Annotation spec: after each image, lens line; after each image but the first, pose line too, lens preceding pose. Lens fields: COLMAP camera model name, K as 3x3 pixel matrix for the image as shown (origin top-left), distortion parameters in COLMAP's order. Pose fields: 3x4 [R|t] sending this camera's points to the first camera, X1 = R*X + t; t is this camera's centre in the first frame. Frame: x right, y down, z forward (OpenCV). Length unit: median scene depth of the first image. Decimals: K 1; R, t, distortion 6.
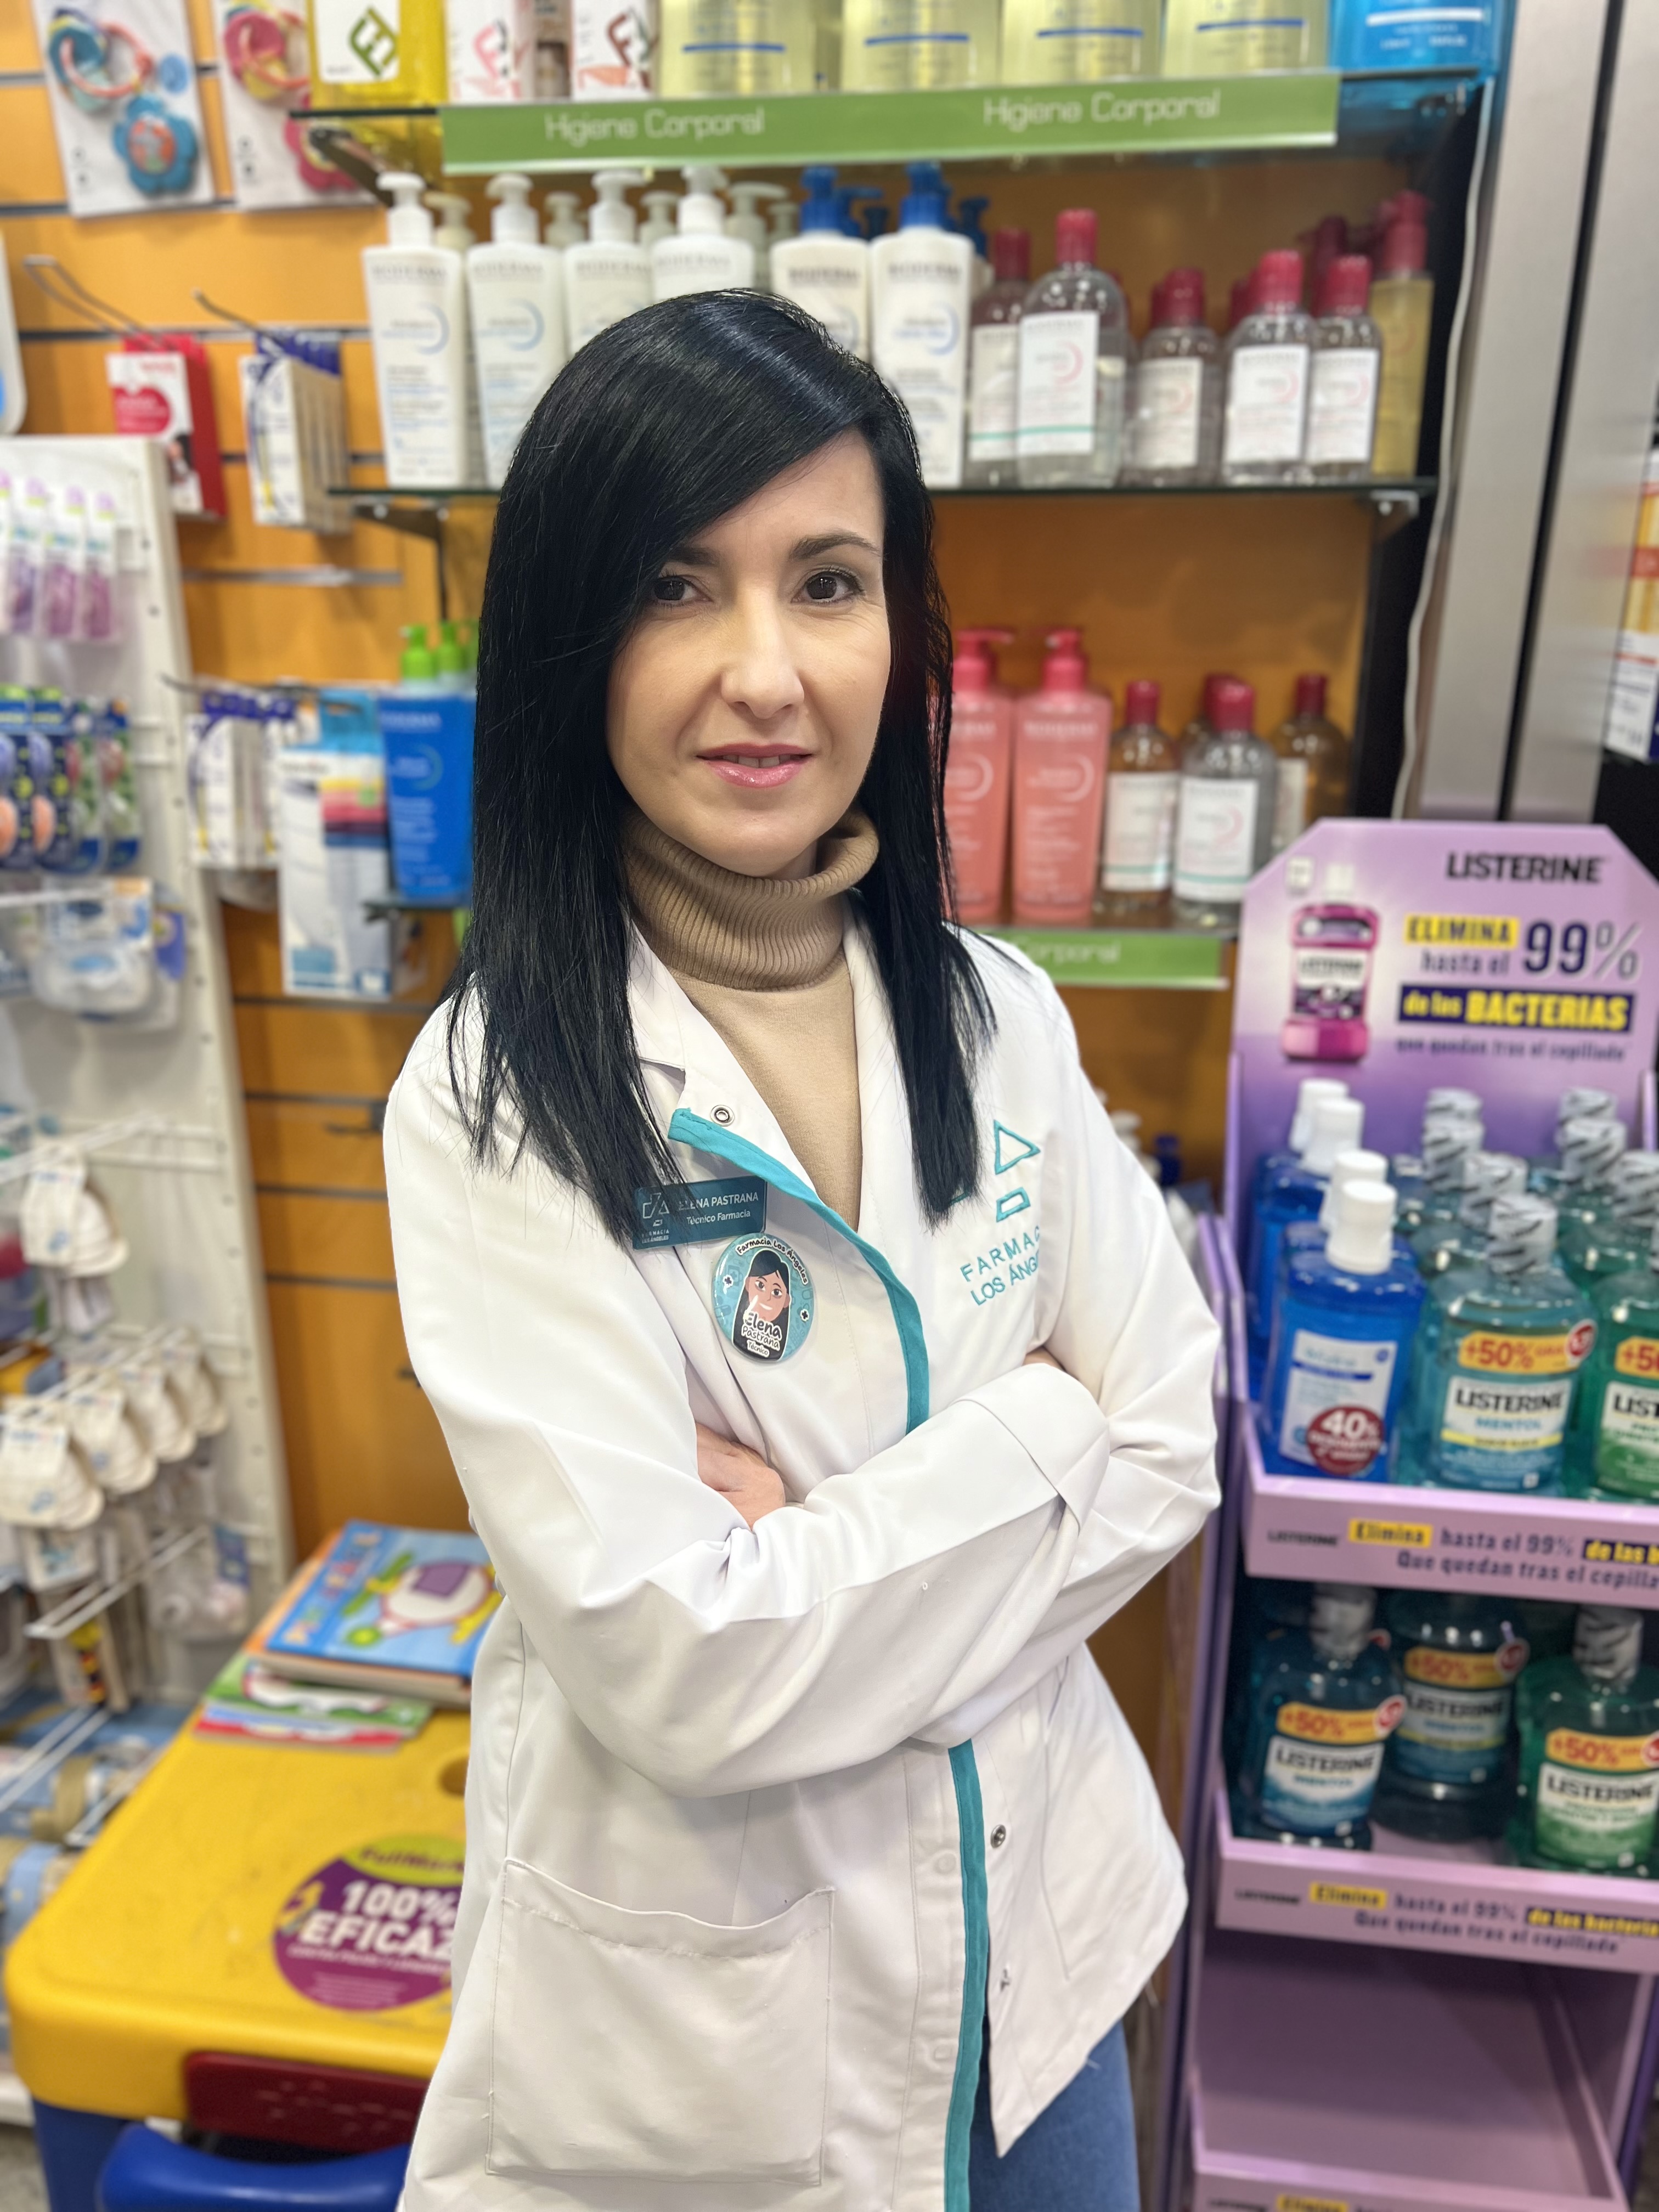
lens RADIAL K [[1677.4, 0, 818.8], [0, 1677.4, 1112.7], [0, 0, 1]] dist [0.029635, -0.037303]
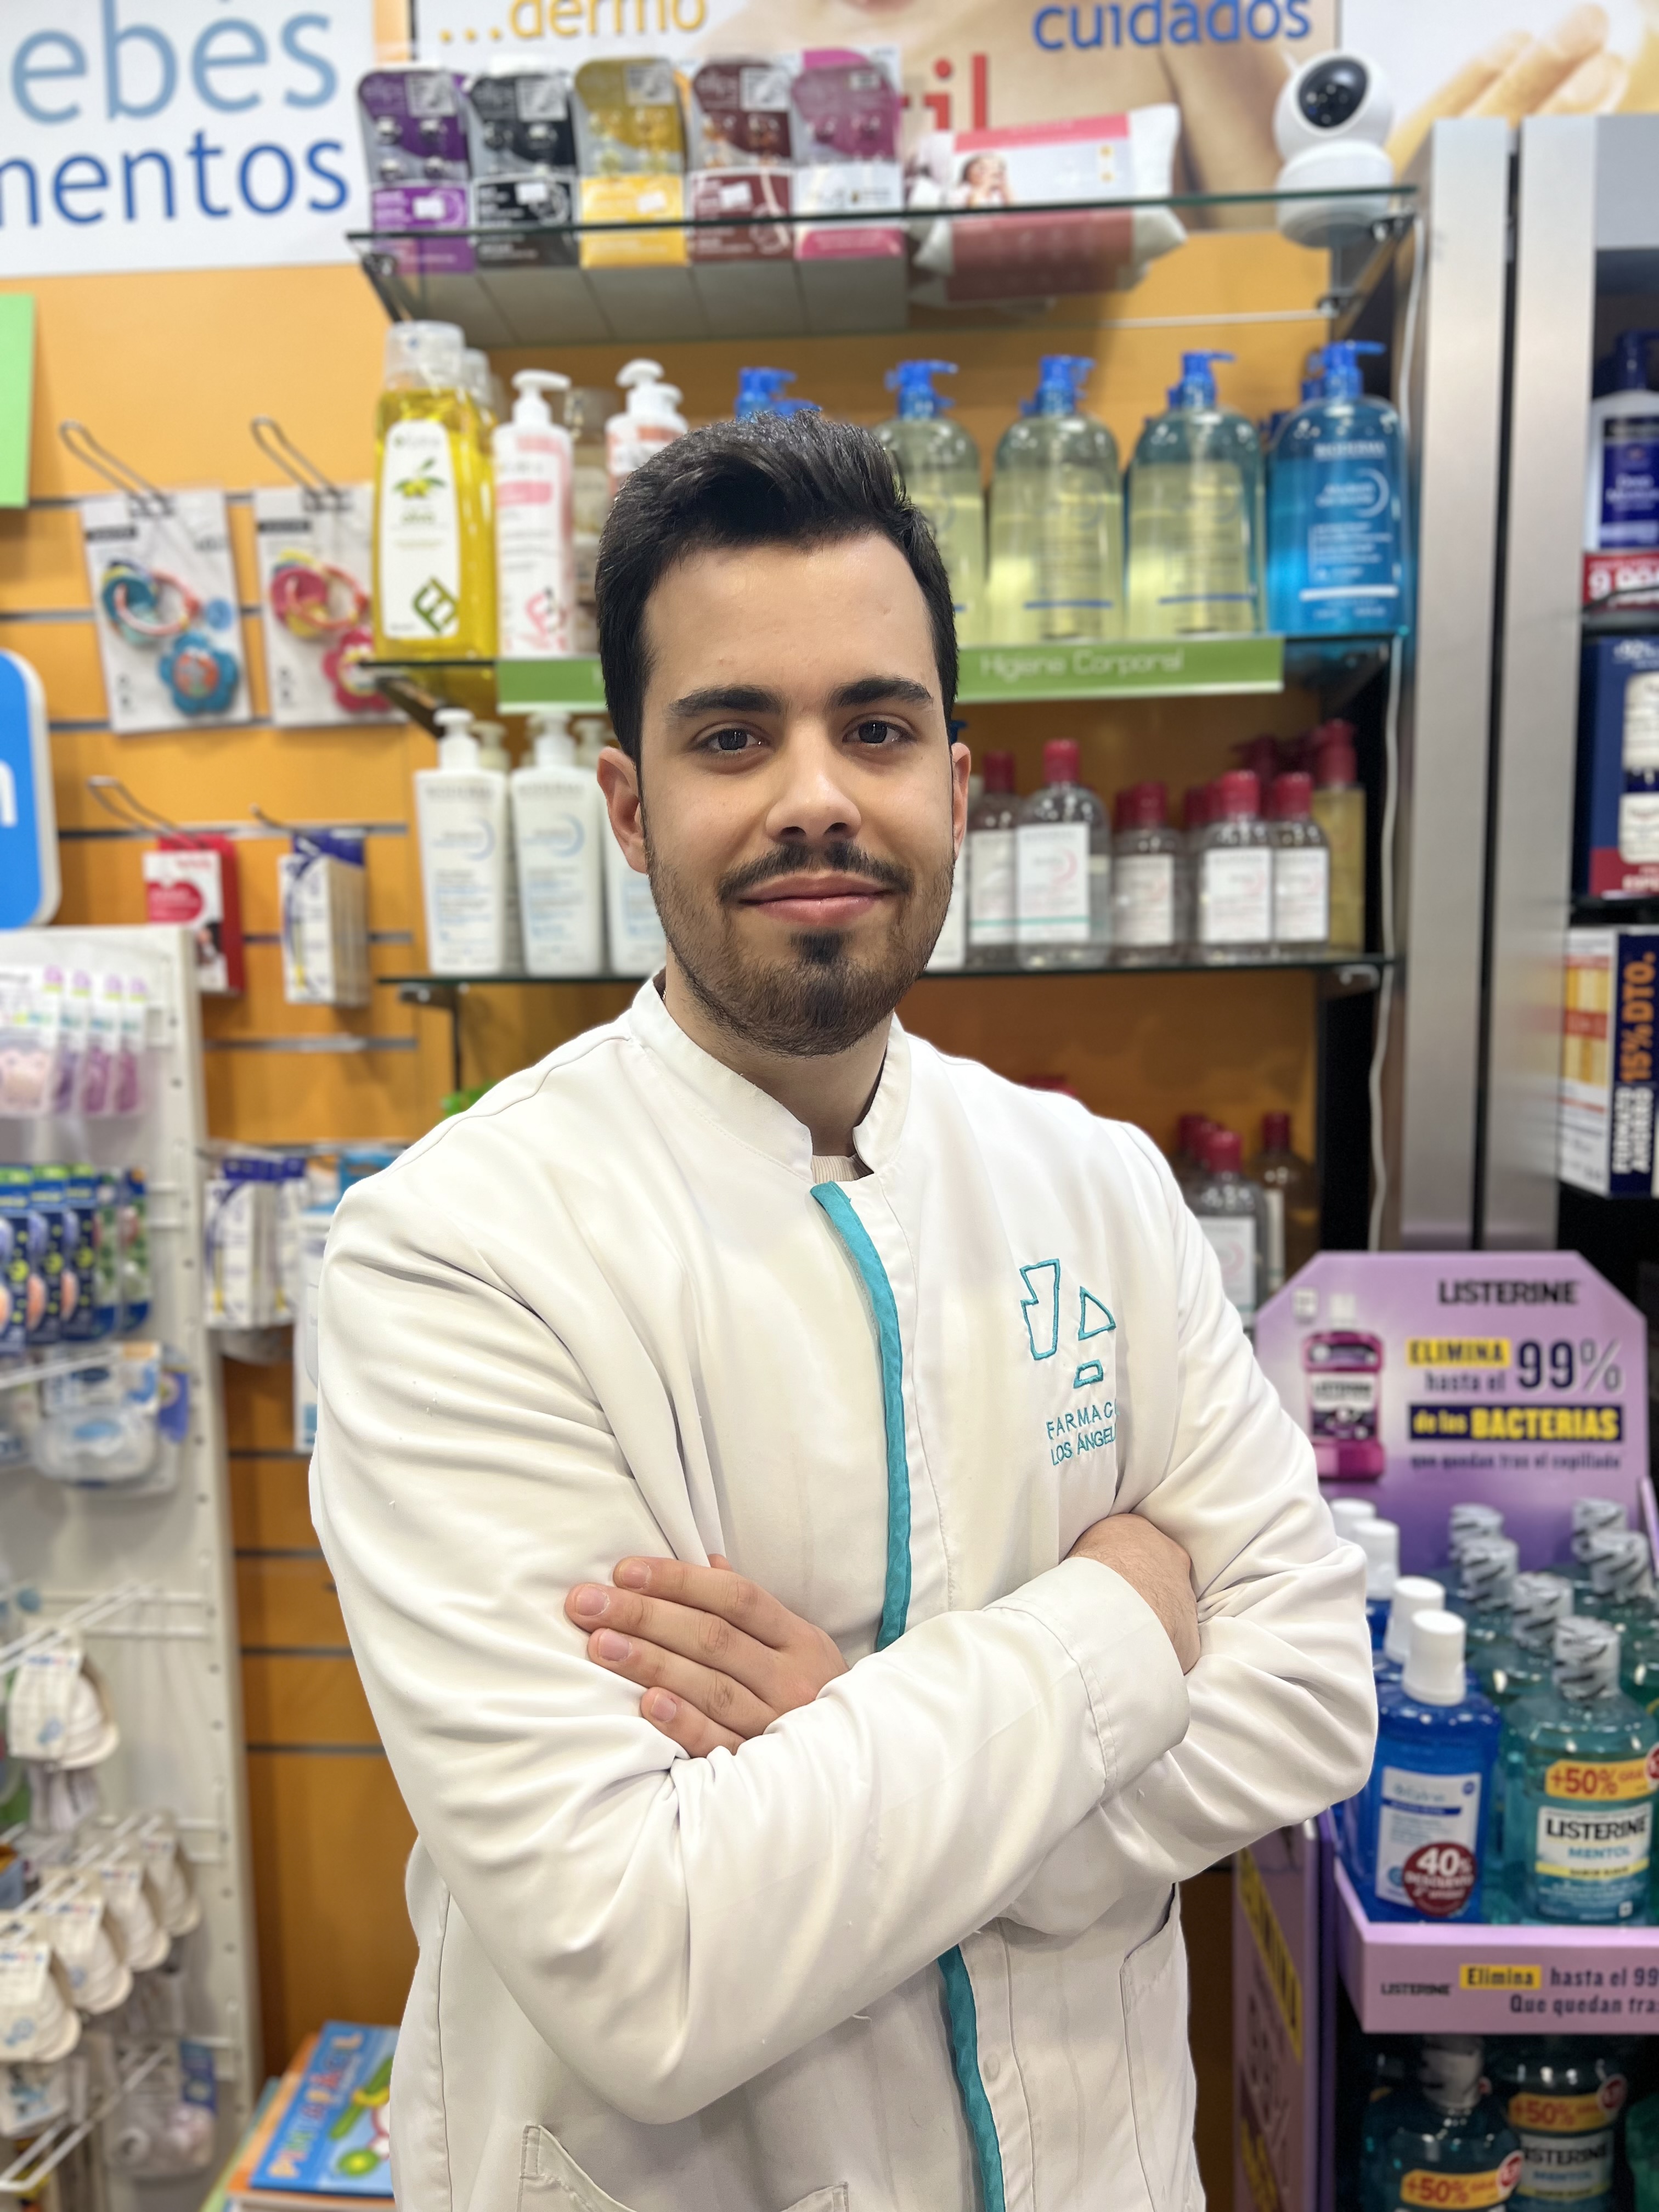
lens RADIAL K [[1677.4, 0, 811.9], [0, 1677.4, 1104.5], [0, 0, 1]] dist [0.029635, -0.037303]
pose [[0.995184, -0.030238, 0.093244, -0.120209], [0.049796, 0.975304, -0.215182, -0.049764], [-0.084435, 0.218789, 0.972112, -0.042804]]
